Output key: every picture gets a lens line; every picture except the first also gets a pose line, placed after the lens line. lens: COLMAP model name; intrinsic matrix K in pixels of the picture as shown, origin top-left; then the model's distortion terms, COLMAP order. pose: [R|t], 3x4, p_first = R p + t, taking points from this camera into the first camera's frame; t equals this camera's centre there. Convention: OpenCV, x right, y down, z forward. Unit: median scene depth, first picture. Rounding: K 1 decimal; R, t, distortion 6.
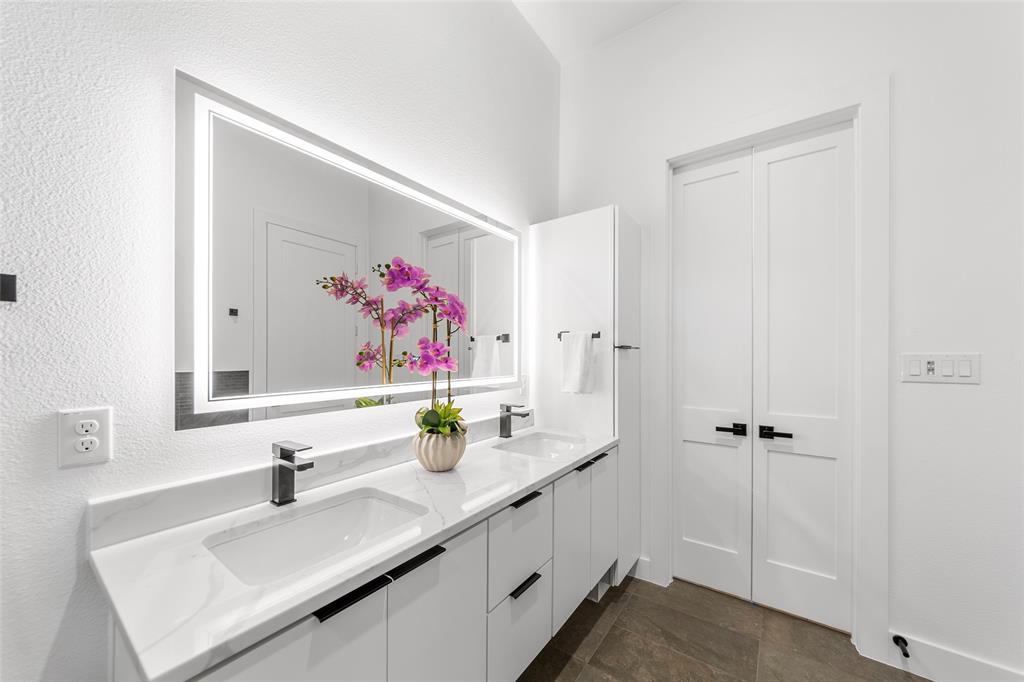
lens RADIAL K [[367.5, 0, 511.1], [0, 367.5, 353.0], [0, 0, 1]] dist [0.000747, 0.000691]
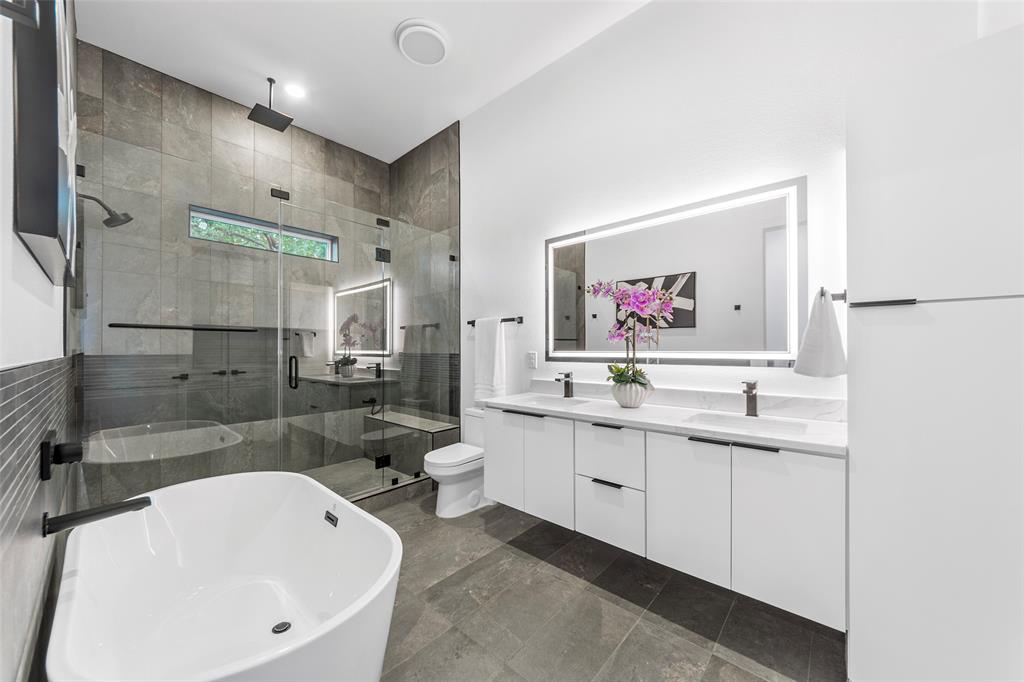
lens RADIAL K [[367.5, 0, 511.9], [0, 367.5, 345.8], [0, 0, 1]] dist [0.000747, 0.000691]
pose [[-0.094296, -0.012106, -0.995471, 1.238401], [0.008510, 0.999880, -0.012966, 0.071967], [0.995508, -0.009694, -0.094182, 0.603247]]
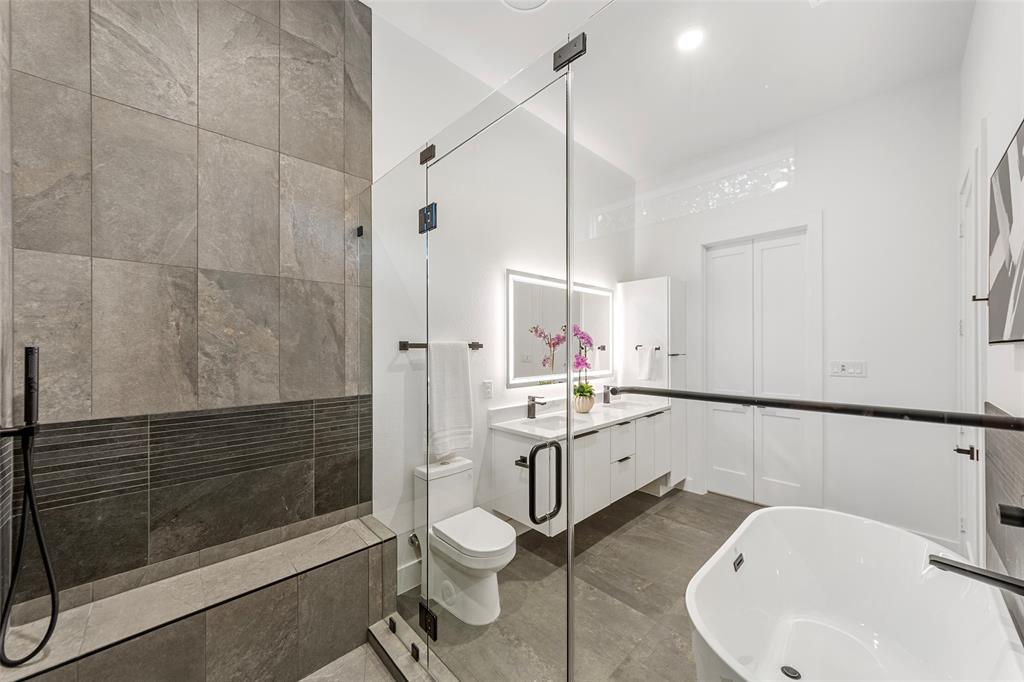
lens RADIAL K [[367.5, 0, 509.3], [0, 367.5, 343.1], [0, 0, 1]] dist [0.000747, 0.000691]
pose [[0.983706, -0.004847, -0.179717, -0.207854], [0.004711, 0.999988, -0.001188, -0.095625], [0.179721, 0.000322, 0.983718, -1.166569]]
